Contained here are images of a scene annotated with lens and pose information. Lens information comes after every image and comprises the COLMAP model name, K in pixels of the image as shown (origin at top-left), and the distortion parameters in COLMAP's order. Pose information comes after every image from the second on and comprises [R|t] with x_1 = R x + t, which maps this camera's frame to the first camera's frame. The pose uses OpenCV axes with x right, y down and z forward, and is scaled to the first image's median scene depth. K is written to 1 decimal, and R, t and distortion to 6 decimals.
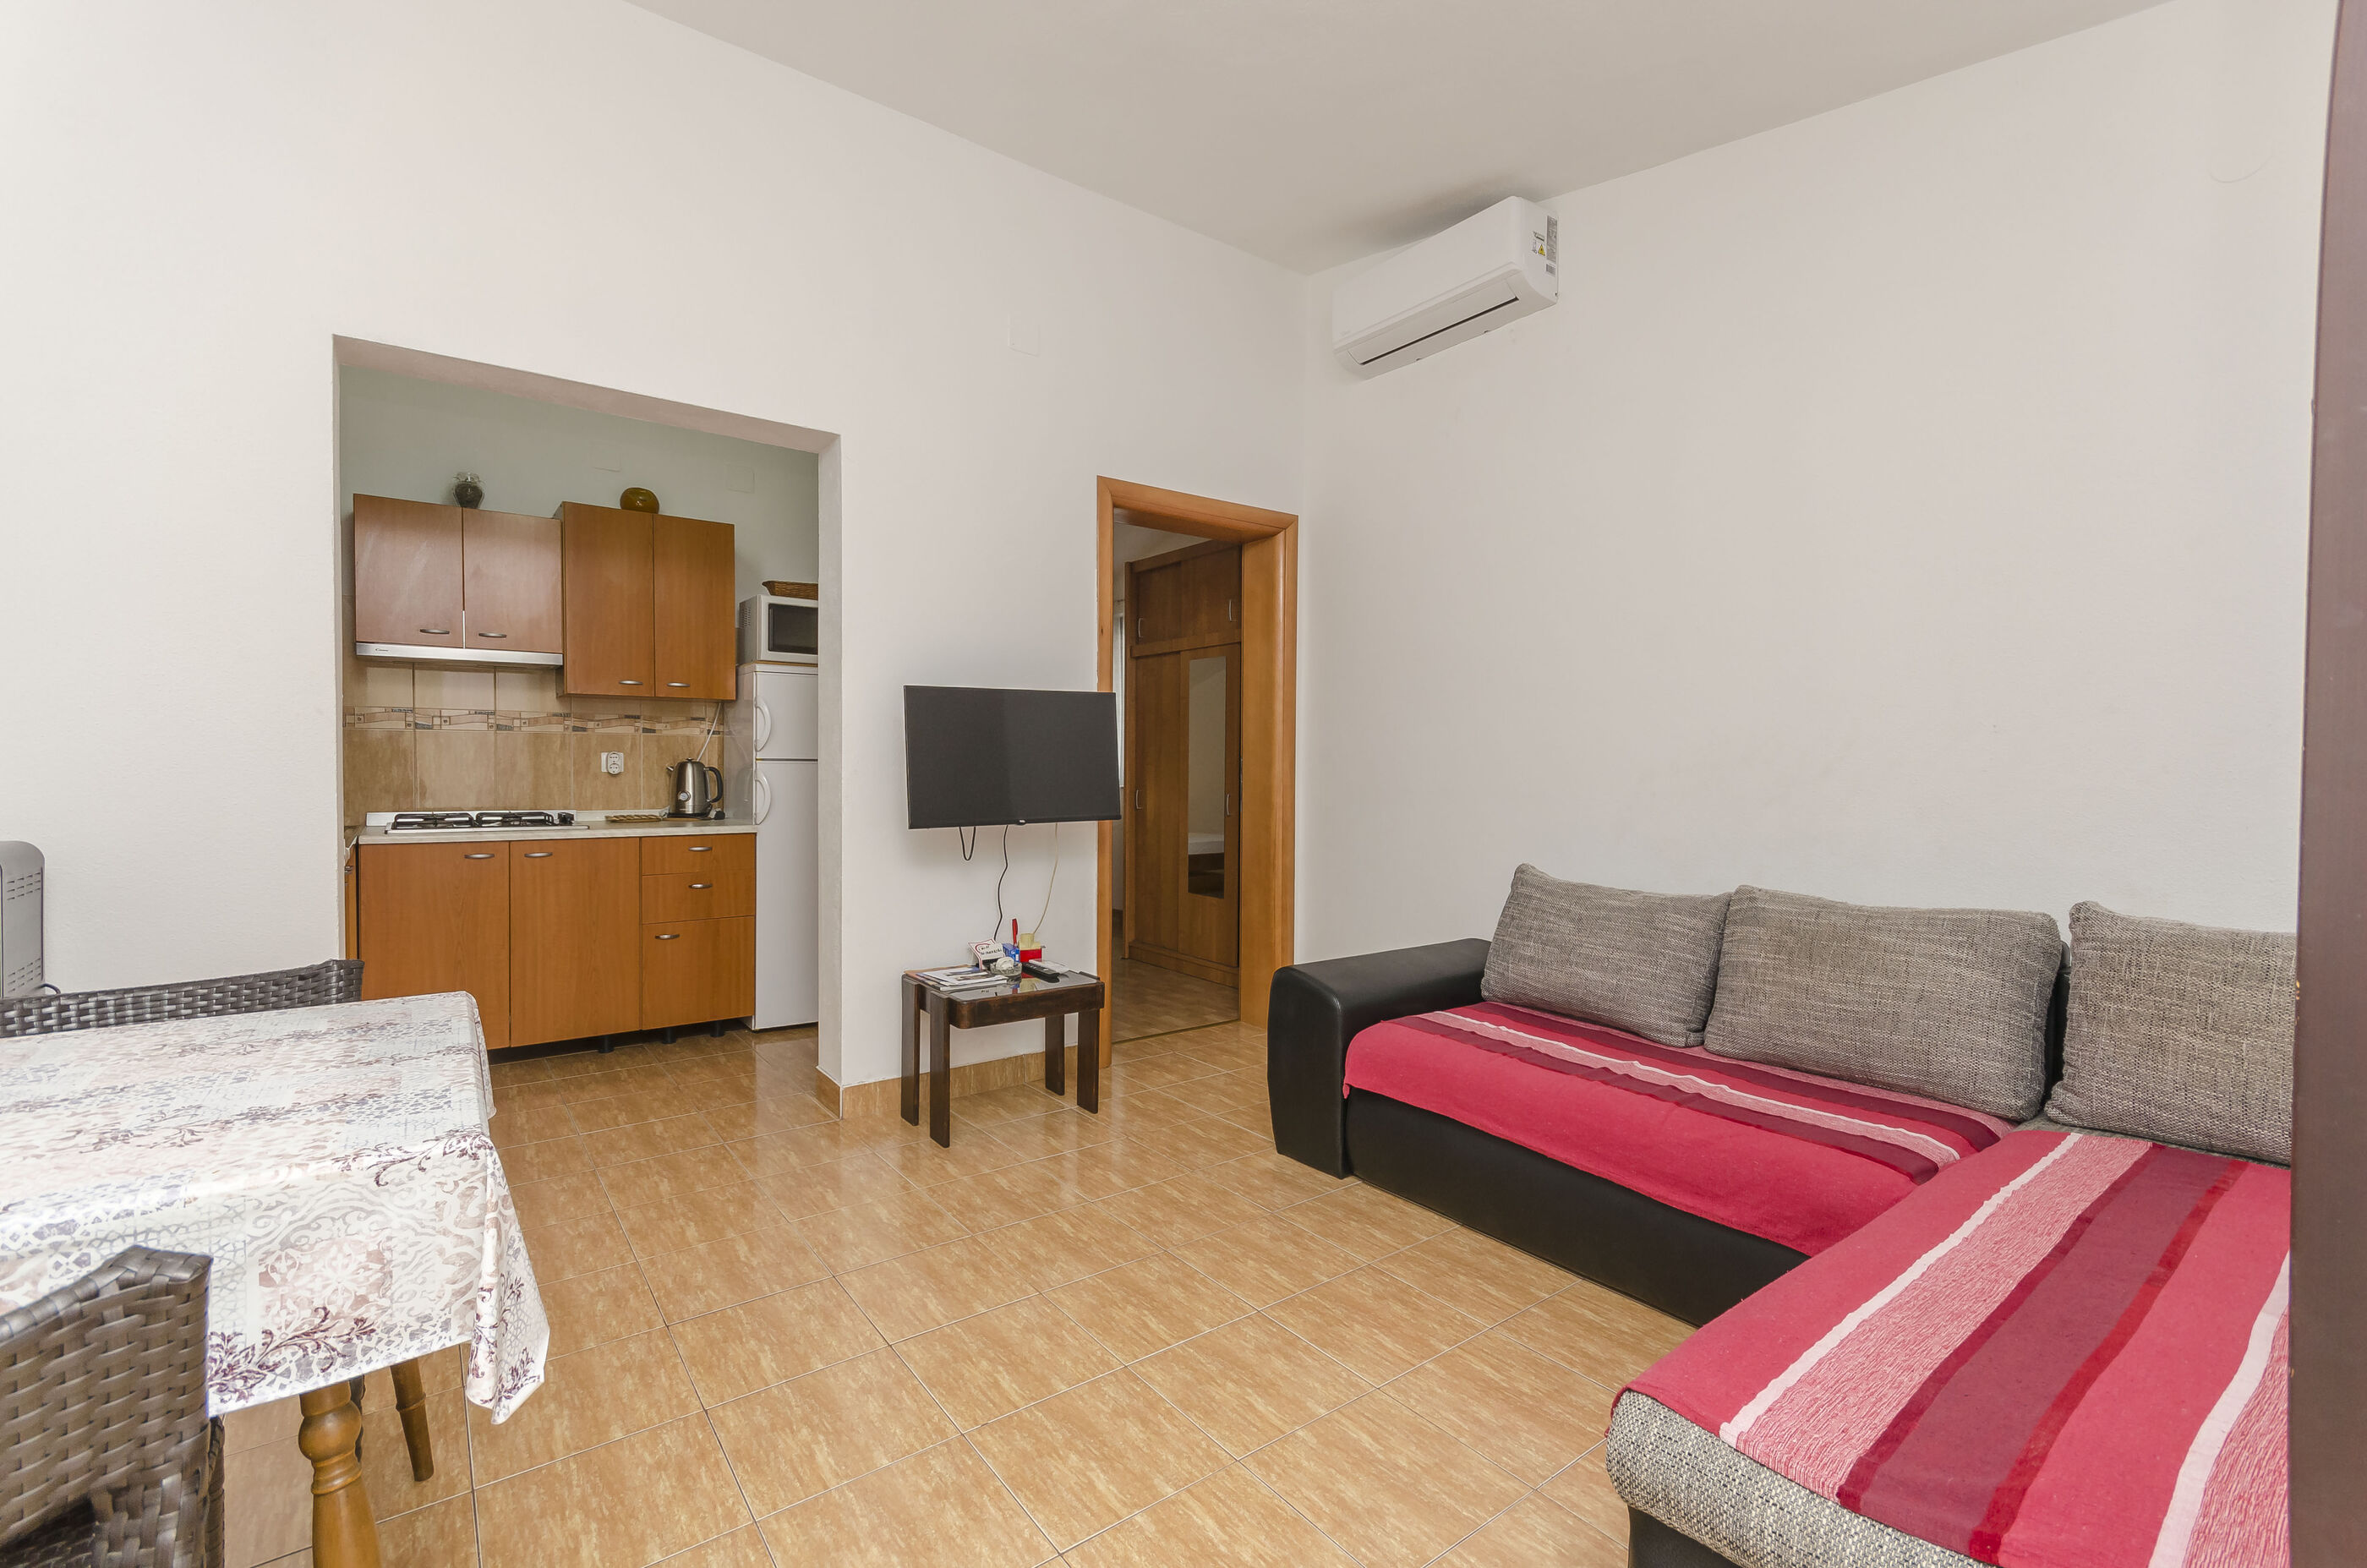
lens RADIAL K [[1033.9, 0, 1184.3], [0, 1033.9, 788.4], [0, 0, 1]] dist [0.011739, 0.000668]
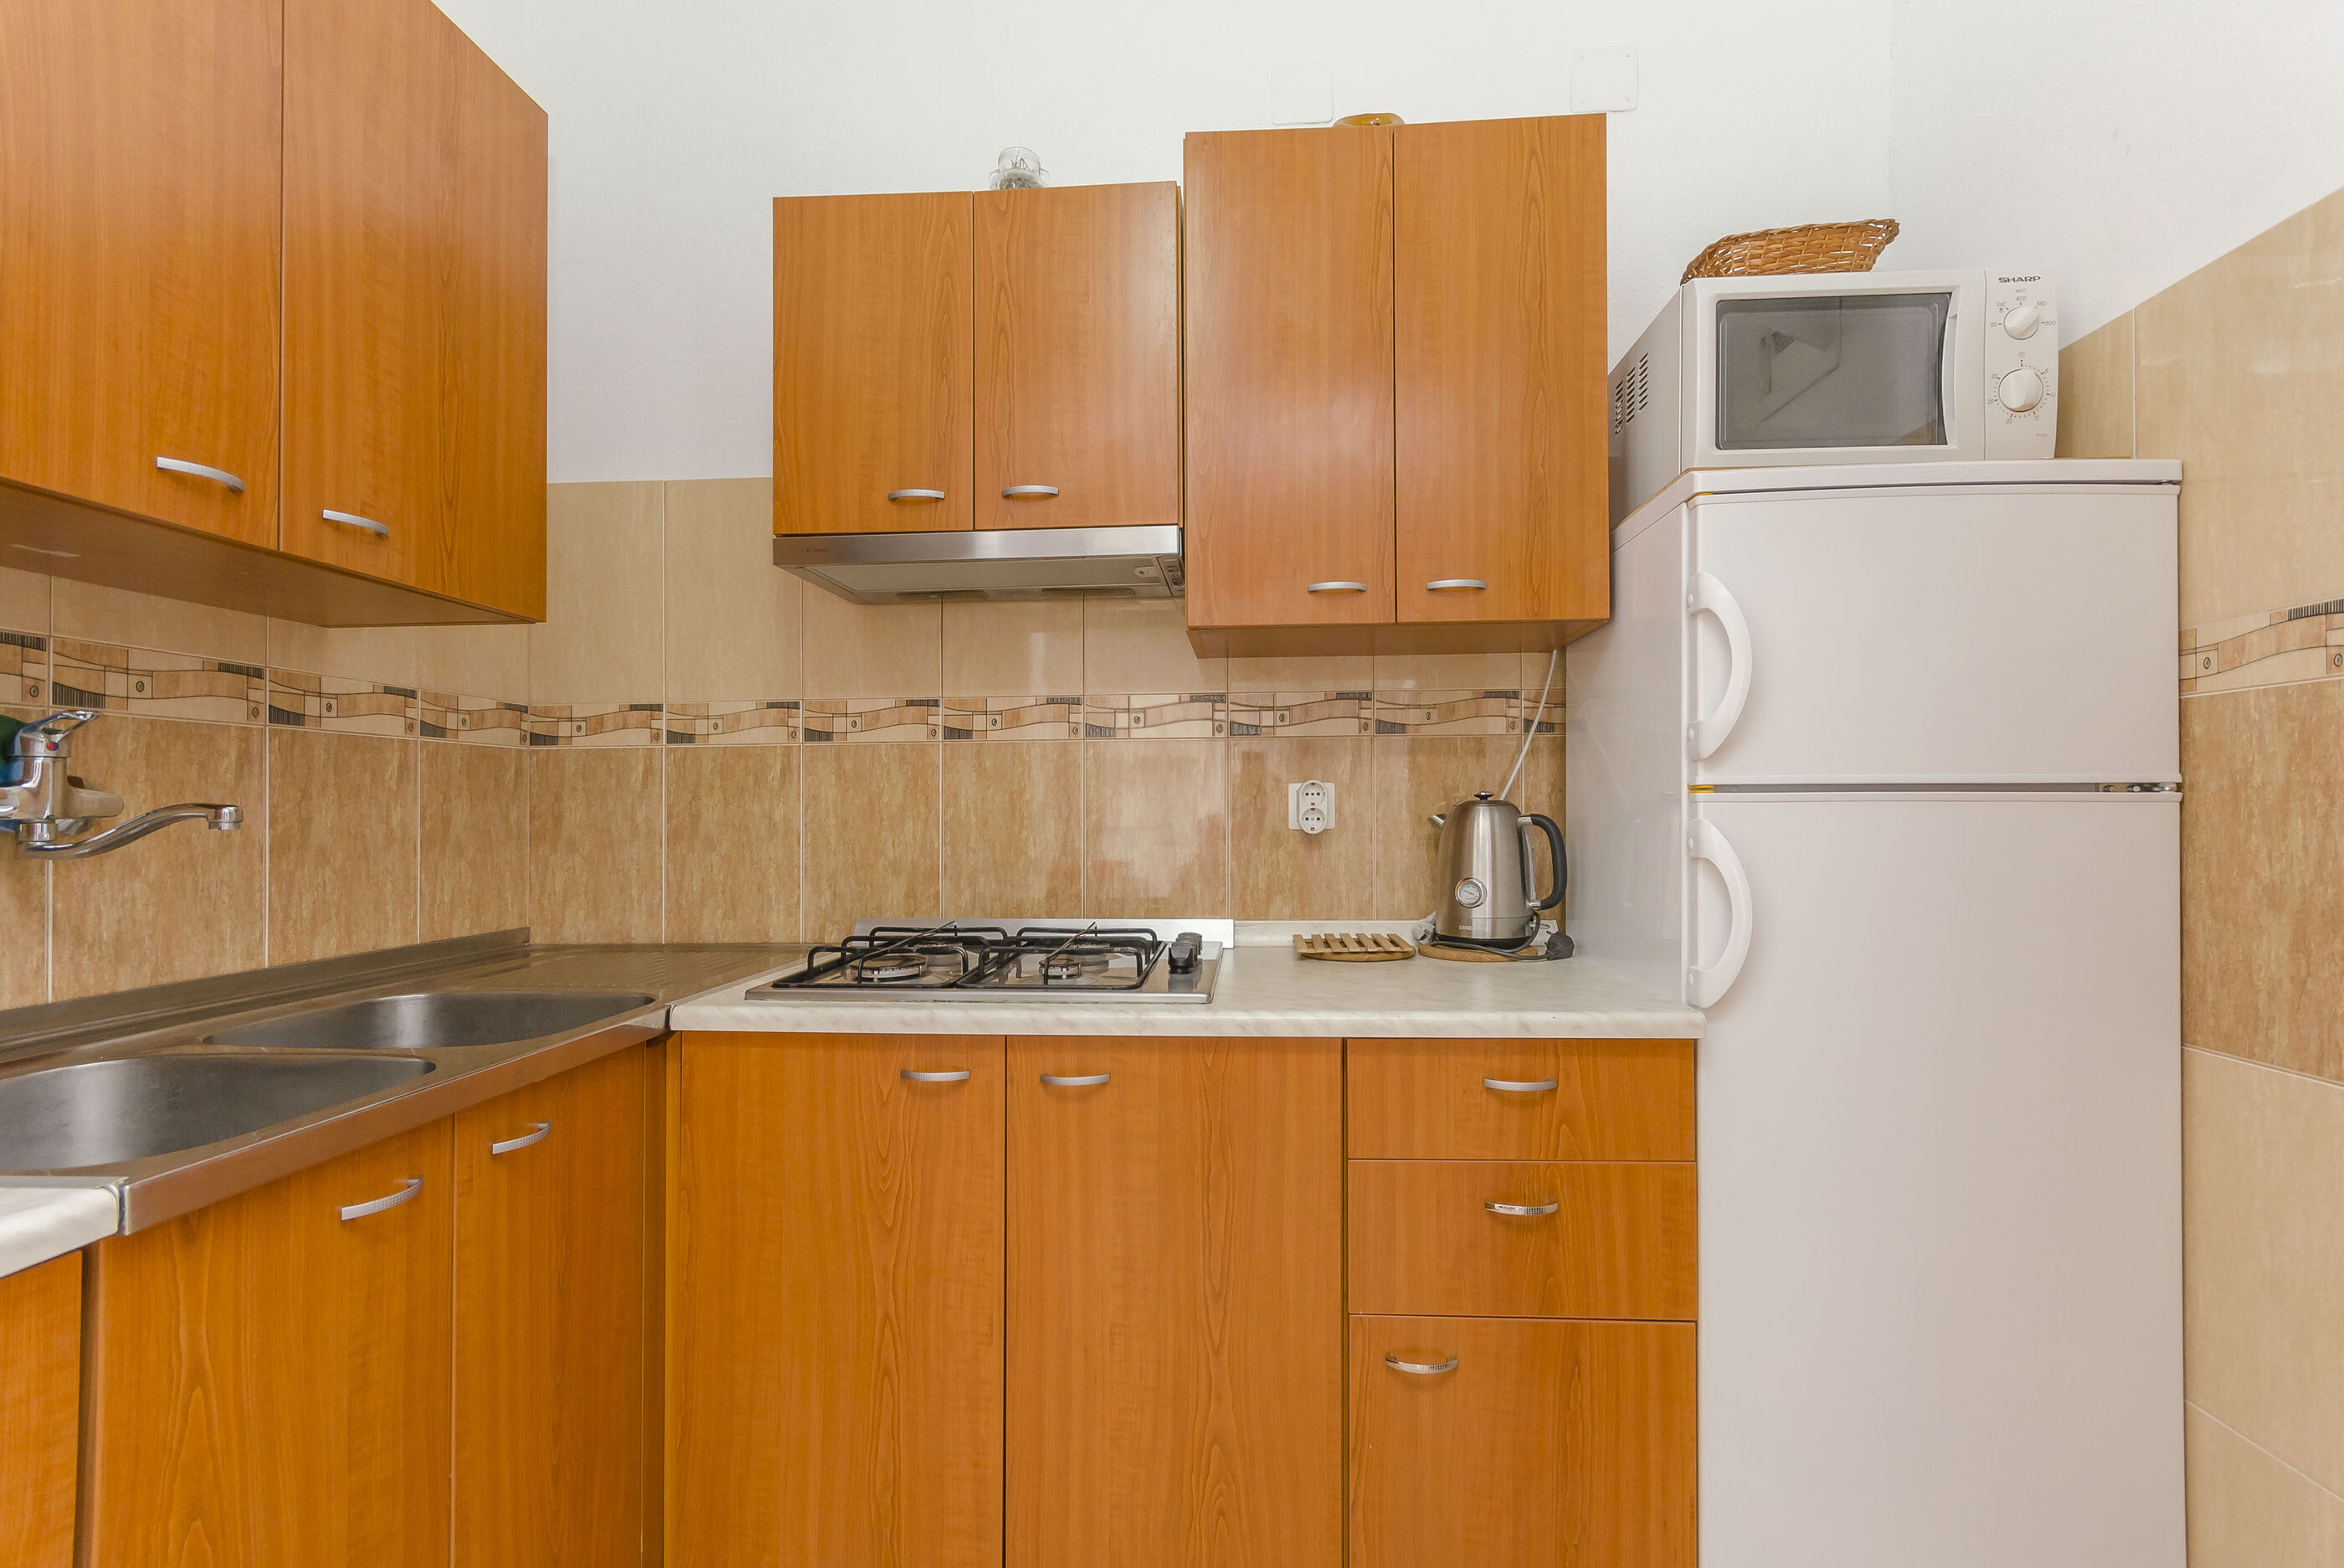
lens RADIAL K [[1111.3, 0, 1163.4], [0, 1111.3, 802.5], [0, 0, 1]] dist [0.001315, -0.001078]
pose [[0.752365, -0.016197, -0.658548, -0.298231], [-0.007118, 0.999439, -0.032713, -0.011380], [0.658708, 0.029300, 0.751828, 0.619462]]
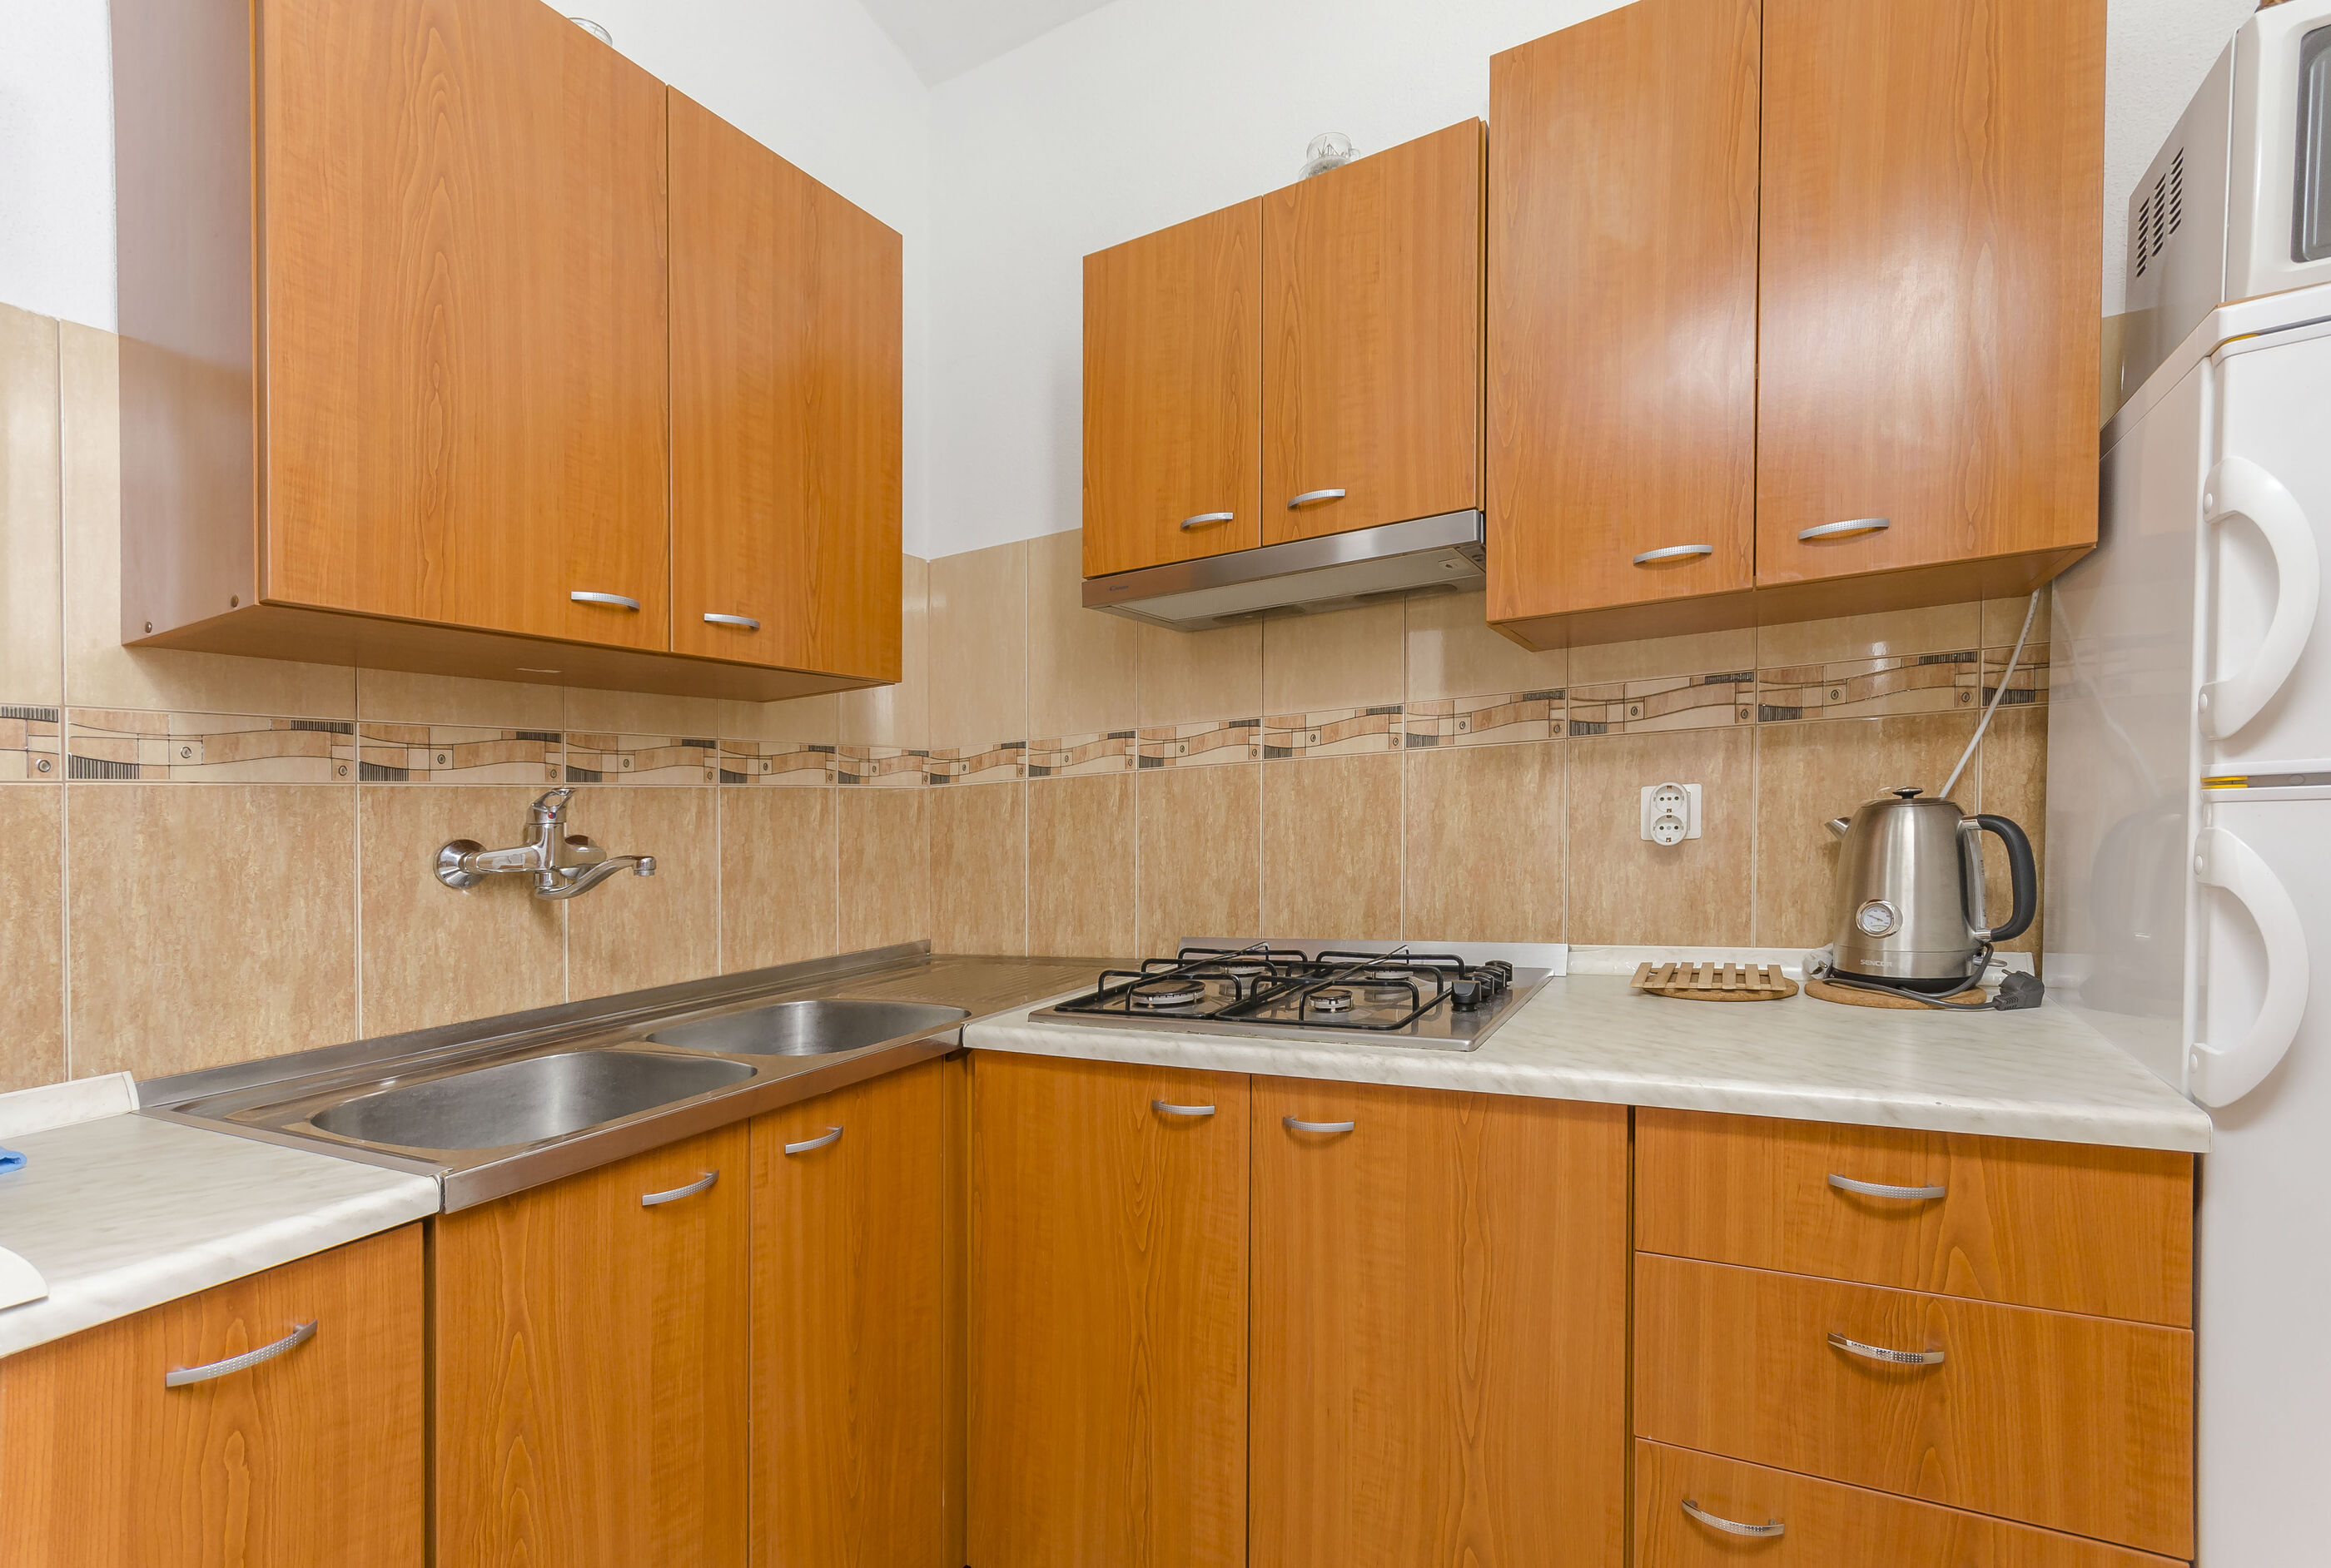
lens RADIAL K [[1049.6, 0, 1158.0], [0, 1049.6, 841.1], [0, 0, 1]] dist [0.005409, -0.000182]
pose [[0.390821, -0.002044, -0.920464, -0.283828], [0.021632, 0.999742, 0.006965, -0.021529], [0.920212, -0.022633, 0.390765, 0.691688]]
